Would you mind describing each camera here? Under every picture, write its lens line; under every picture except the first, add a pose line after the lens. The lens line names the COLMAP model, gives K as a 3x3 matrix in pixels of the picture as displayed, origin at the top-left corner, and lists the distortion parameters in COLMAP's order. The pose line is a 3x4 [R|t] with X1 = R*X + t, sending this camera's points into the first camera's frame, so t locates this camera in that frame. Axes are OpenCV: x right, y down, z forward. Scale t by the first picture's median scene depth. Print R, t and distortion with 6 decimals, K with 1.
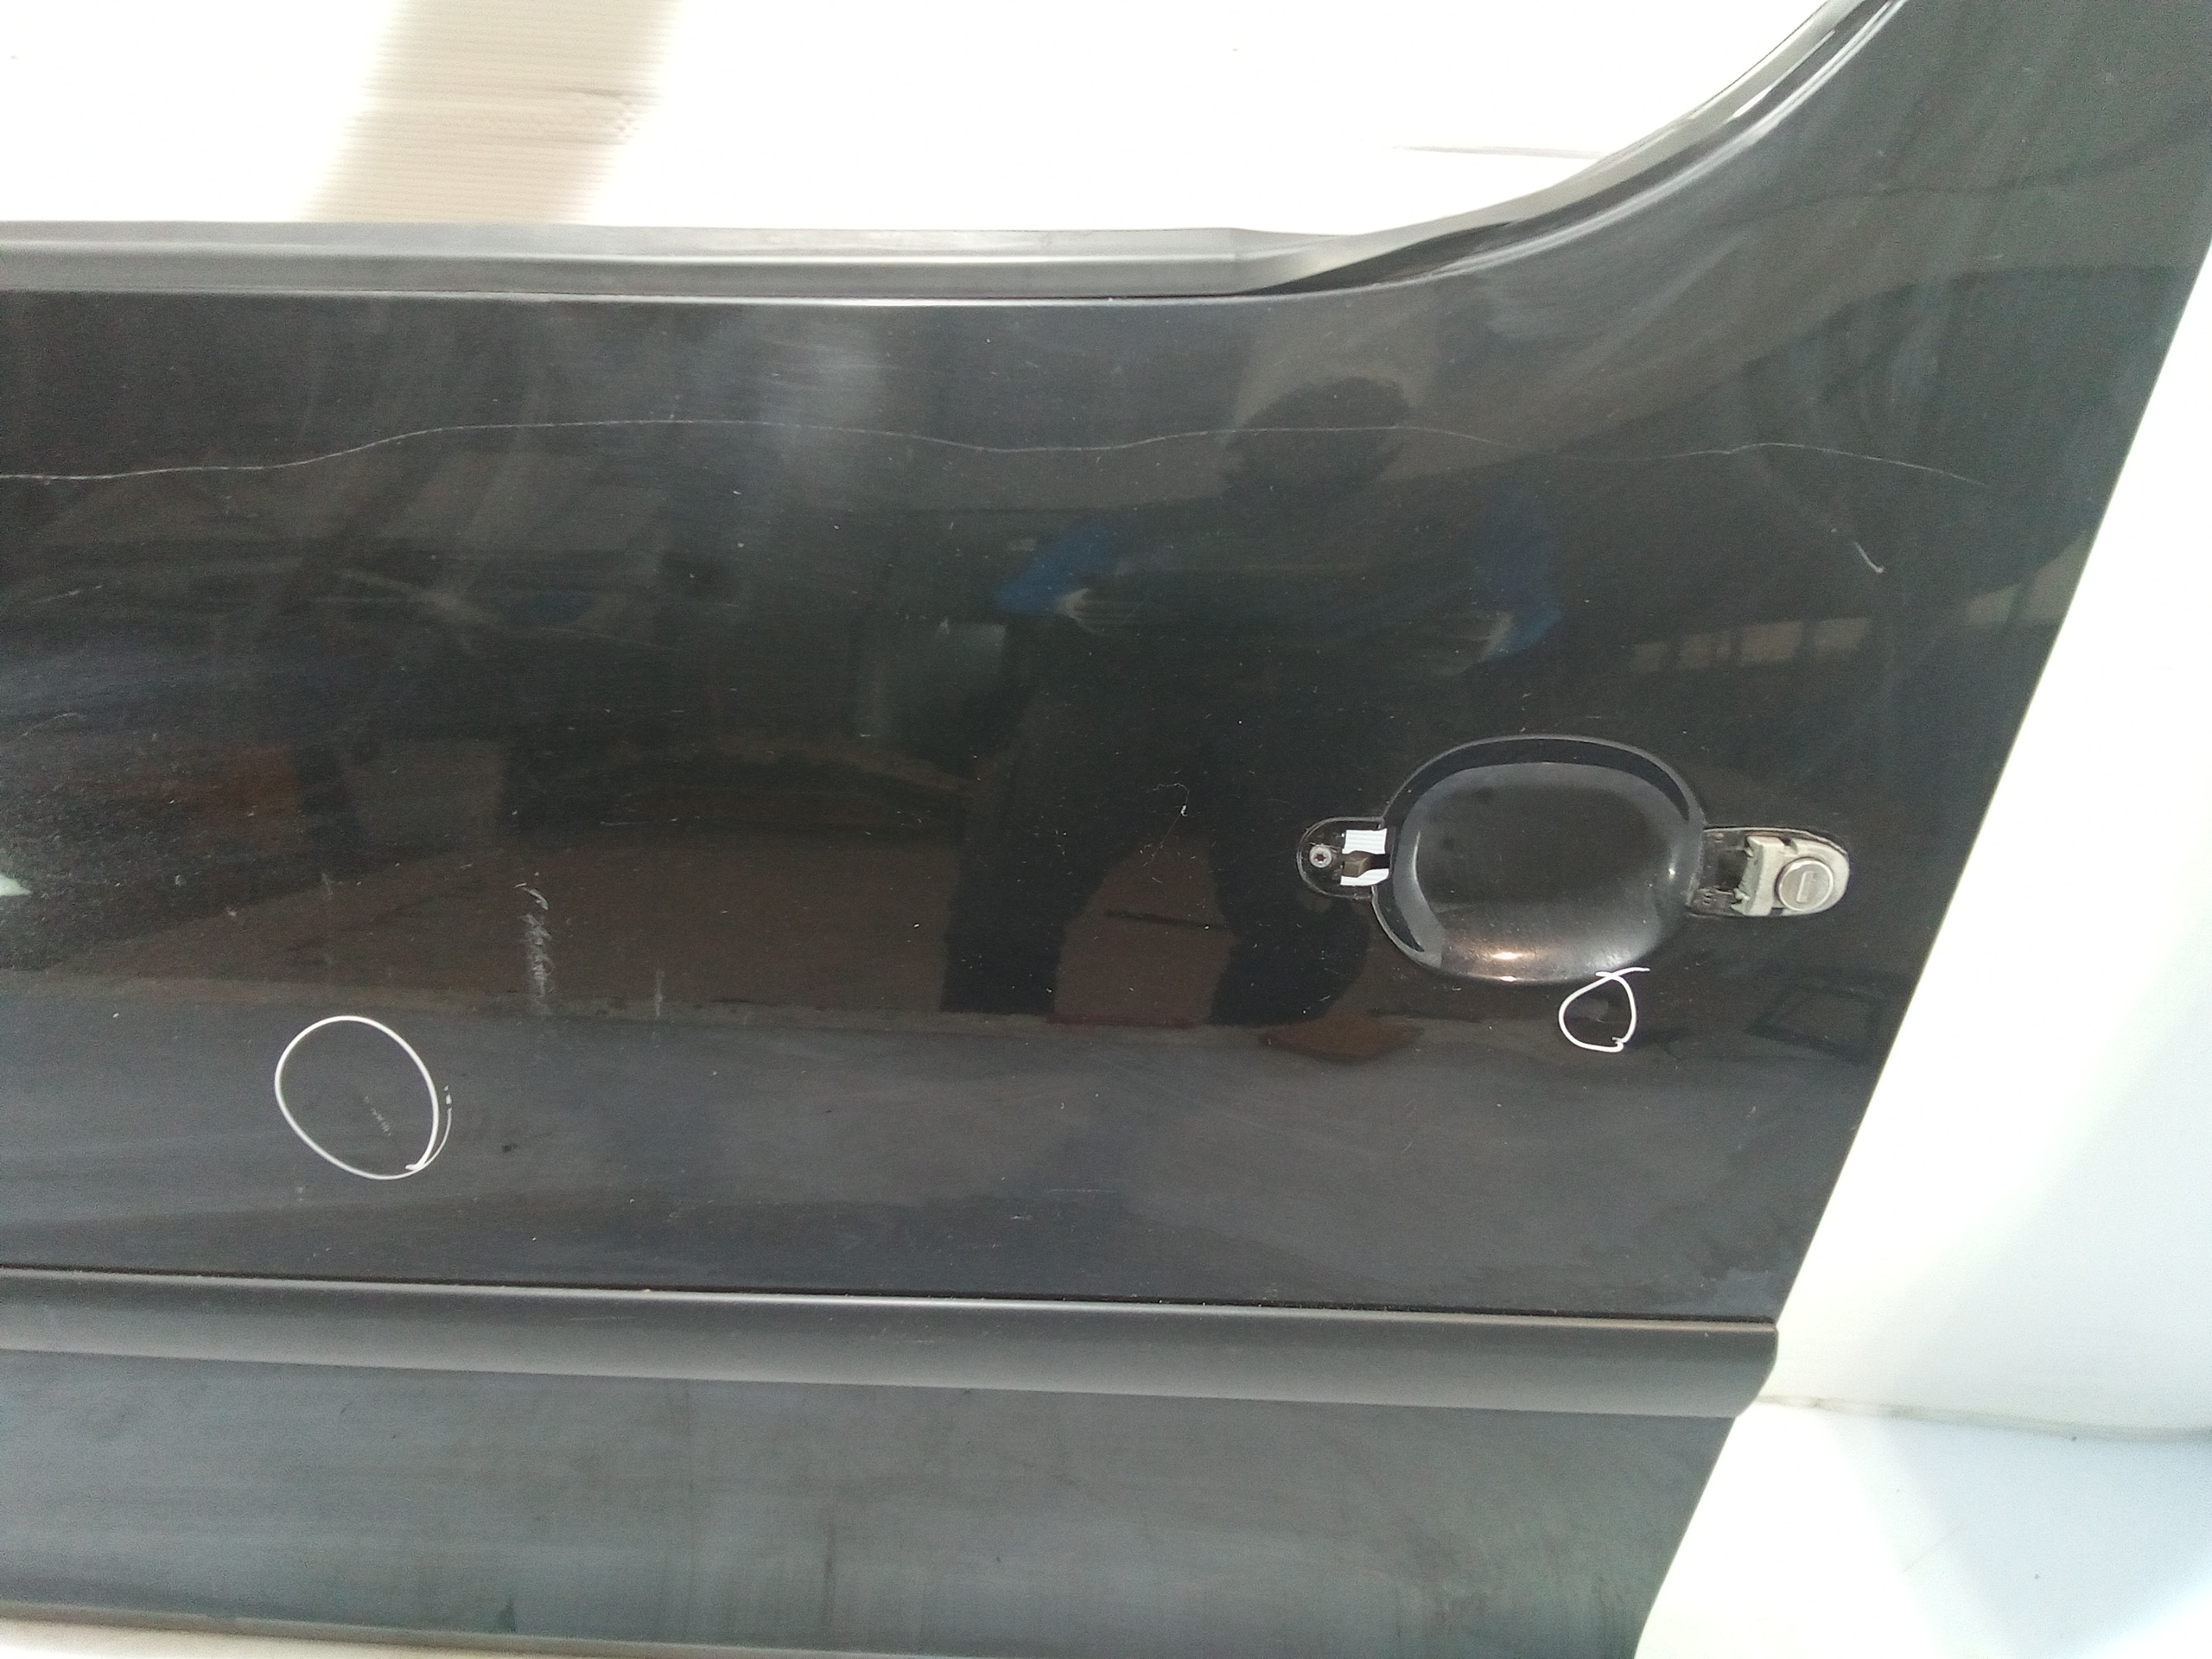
lens RADIAL K [[1679.2, 0, 1048.1], [0, 1679.2, 892.3], [0, 0, 1]] dist [-0.000012, -0.009255]
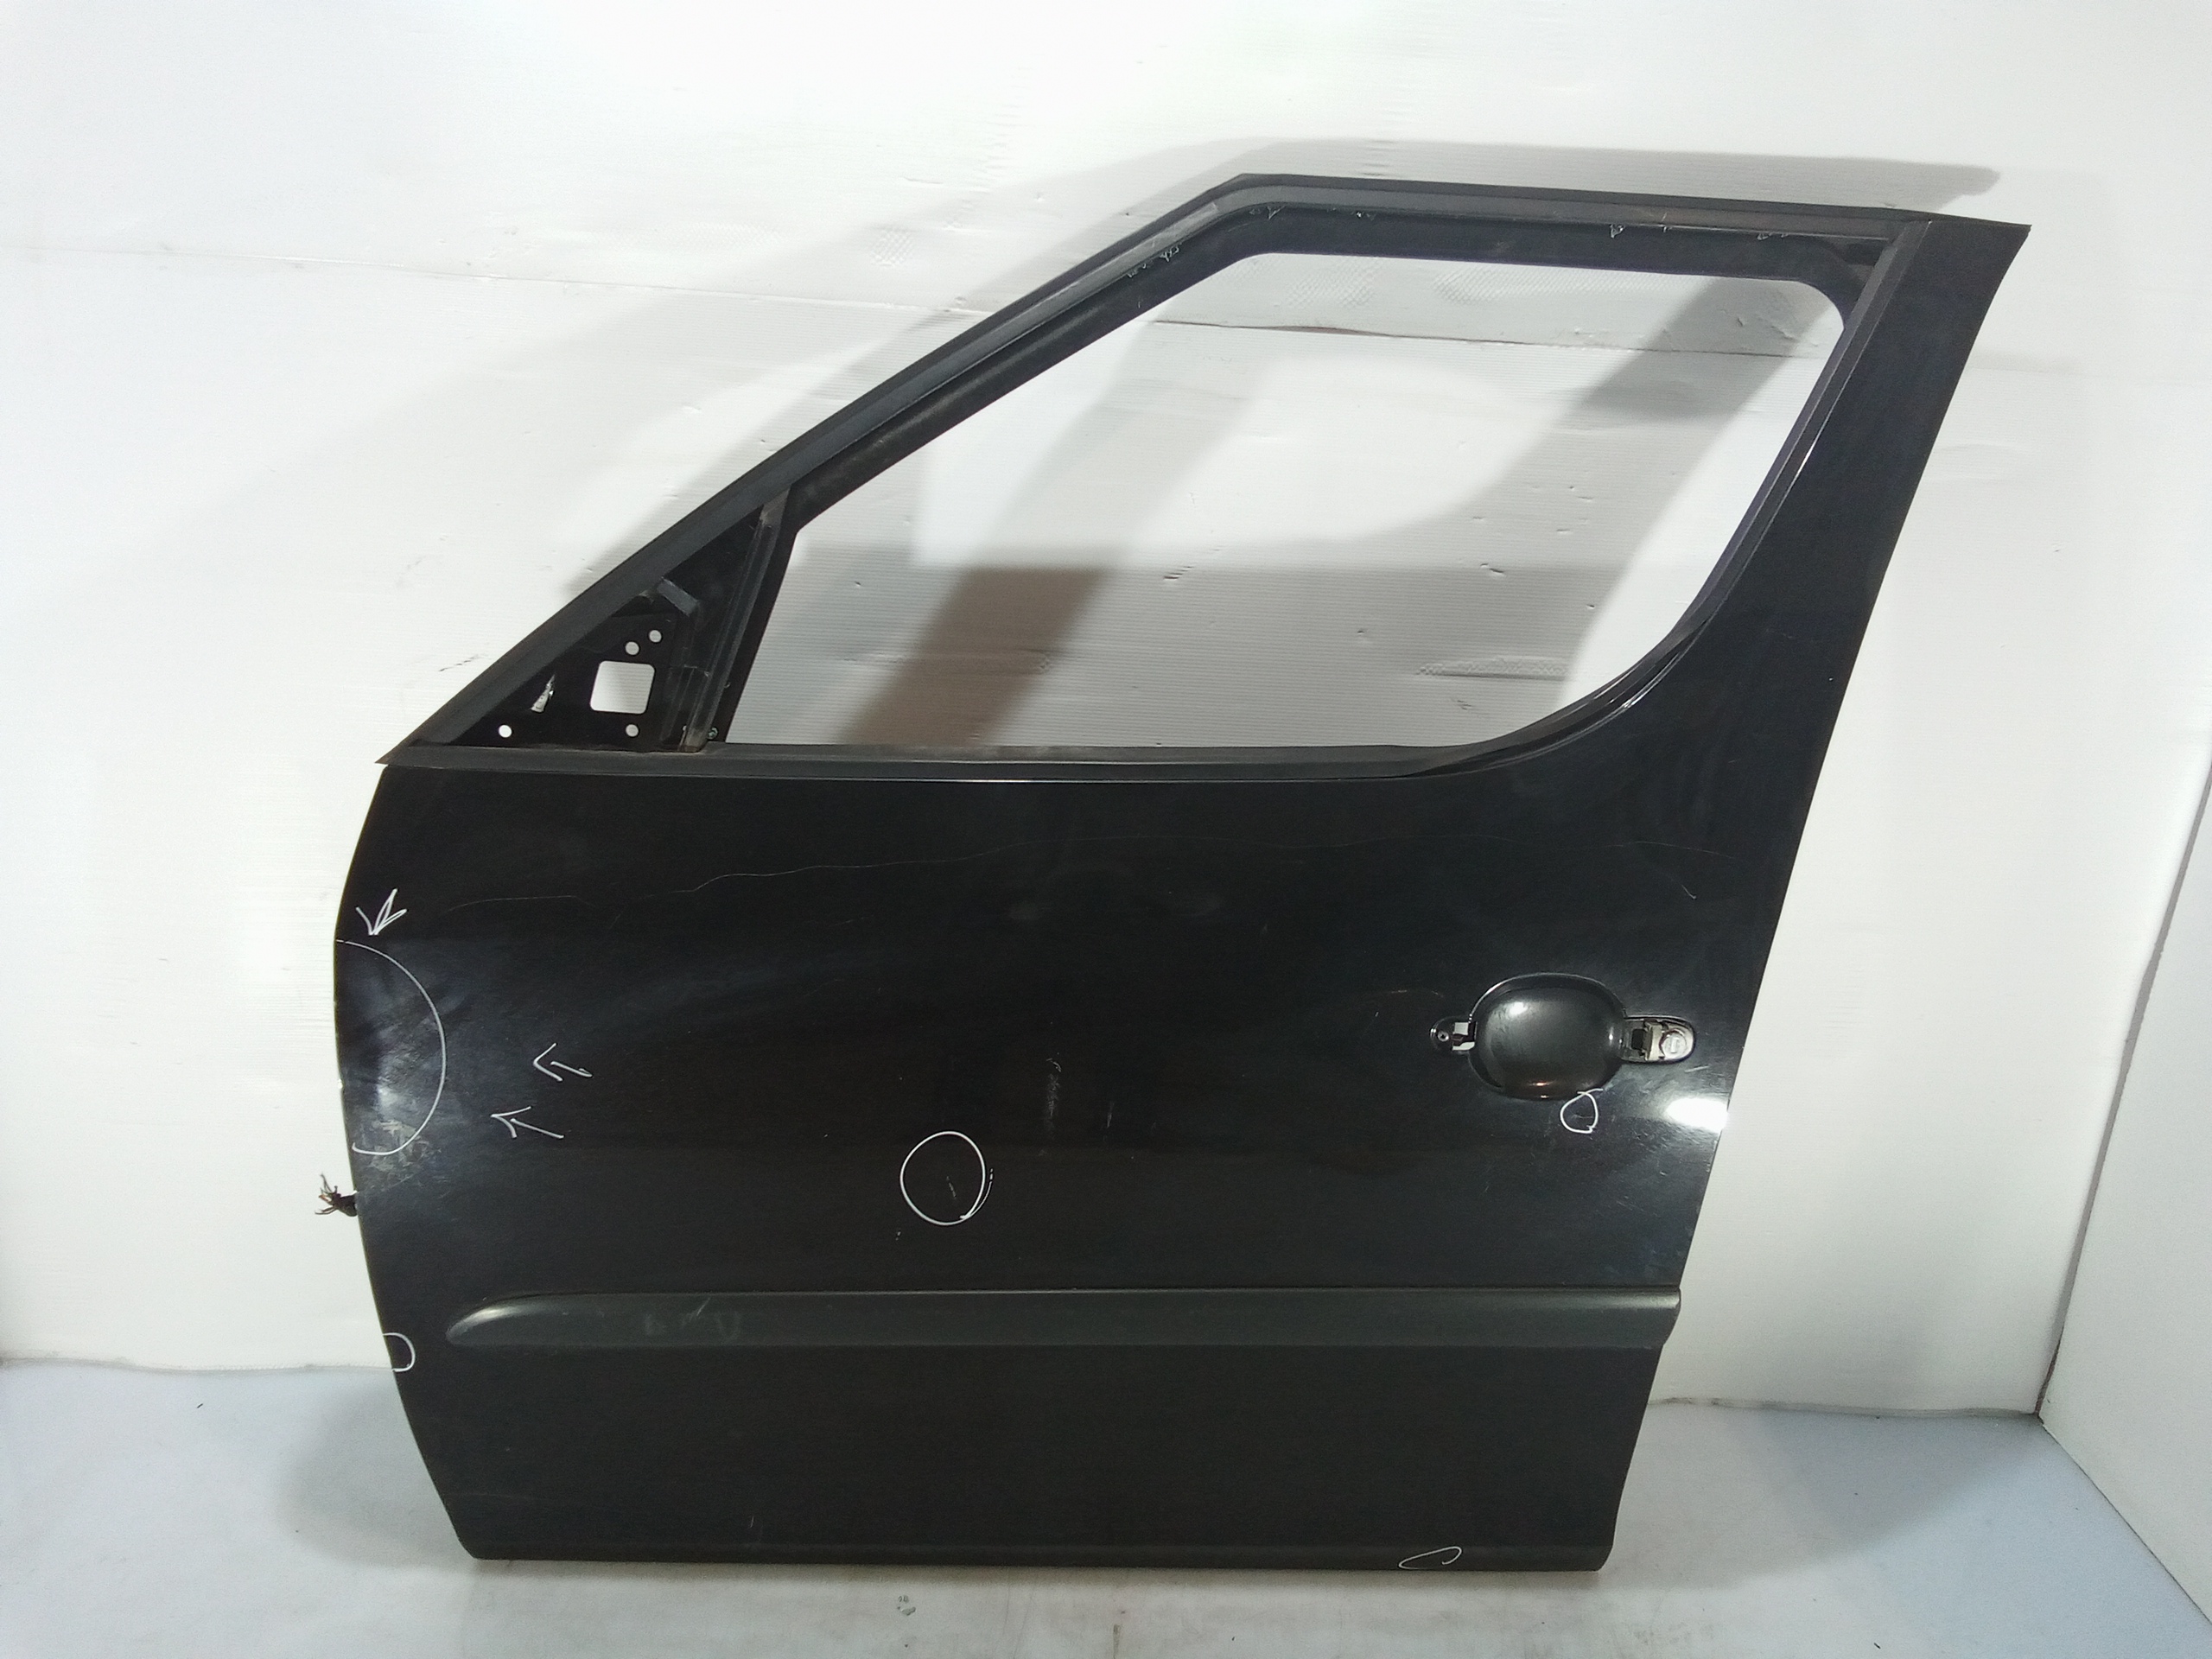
lens RADIAL K [[1602.8, 0, 1106.0], [0, 1602.8, 829.5], [0, 0, 1]] dist [0.075749, -0.102704]
pose [[0.996252, -0.012879, 0.085529, -0.387878], [0.026694, 0.986362, -0.162410, 0.035627], [-0.082271, 0.164085, 0.983009, -0.887493]]
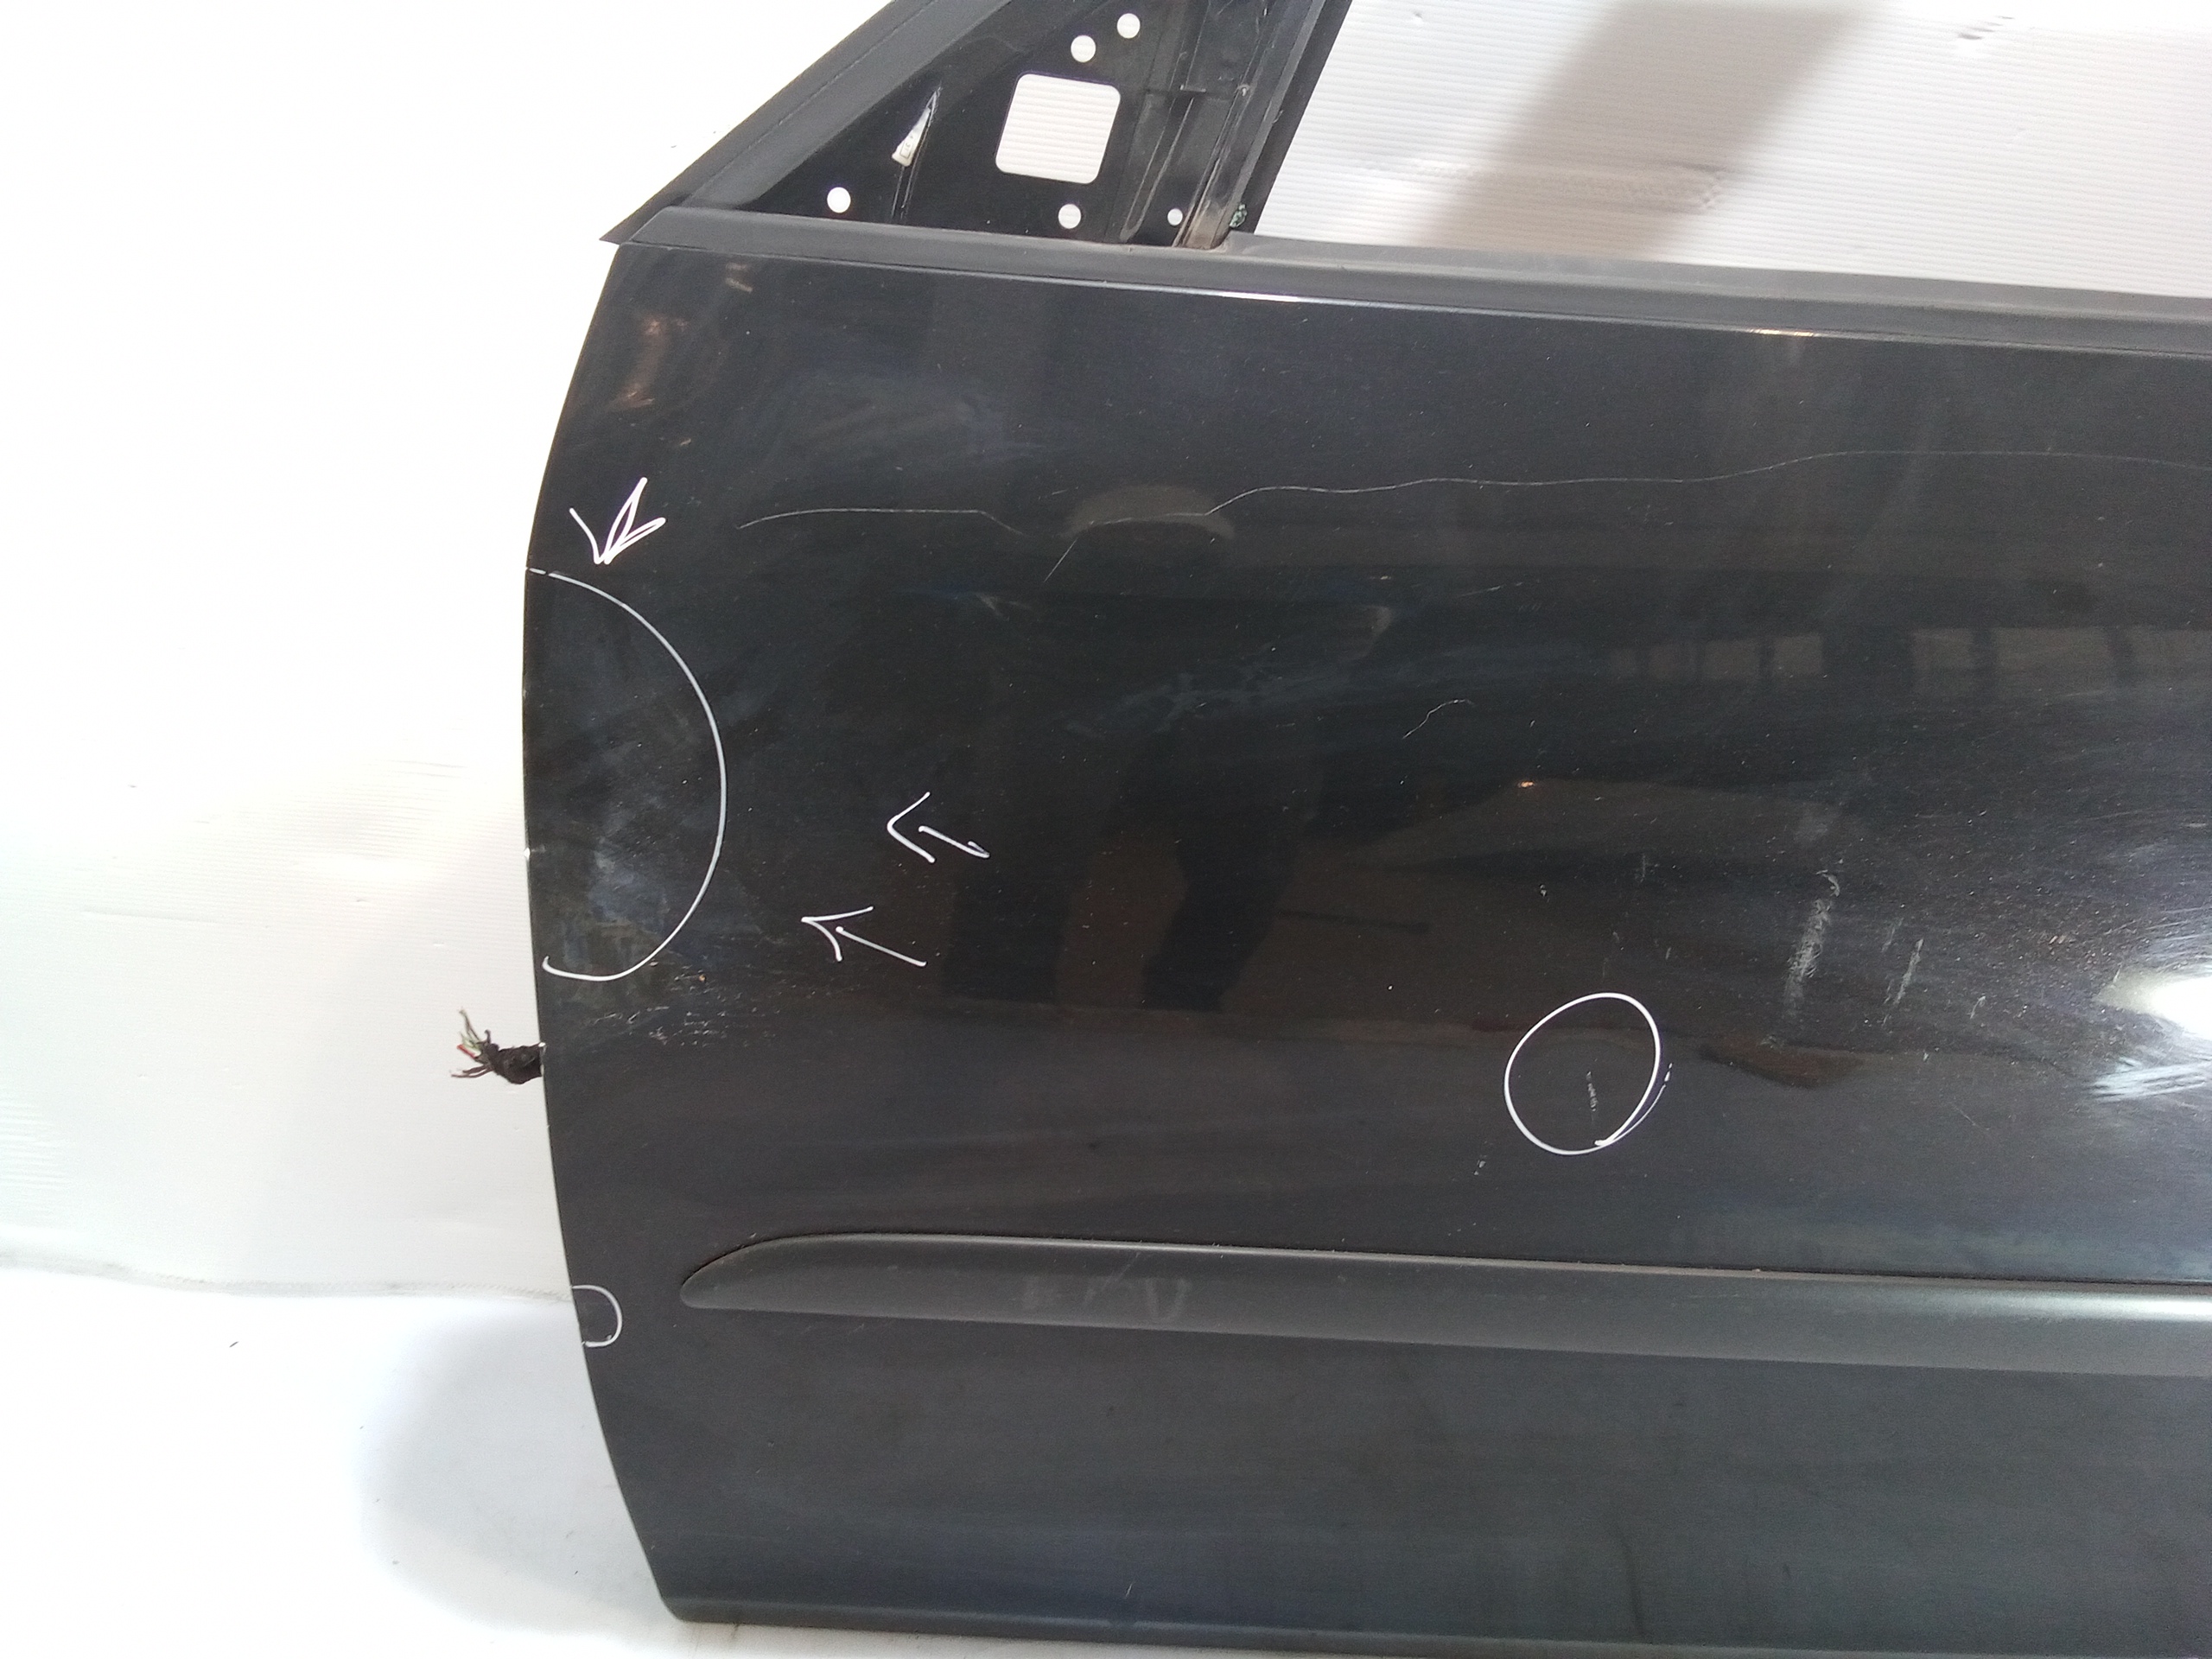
lens RADIAL K [[1602.8, 0, 1106.0], [0, 1602.8, 829.5], [0, 0, 1]] dist [0.075749, -0.102704]
pose [[0.995889, 0.027317, 0.086366, -0.822597], [-0.020109, 0.996325, -0.083257, 0.061752], [-0.088323, 0.081178, 0.992779, 0.007476]]
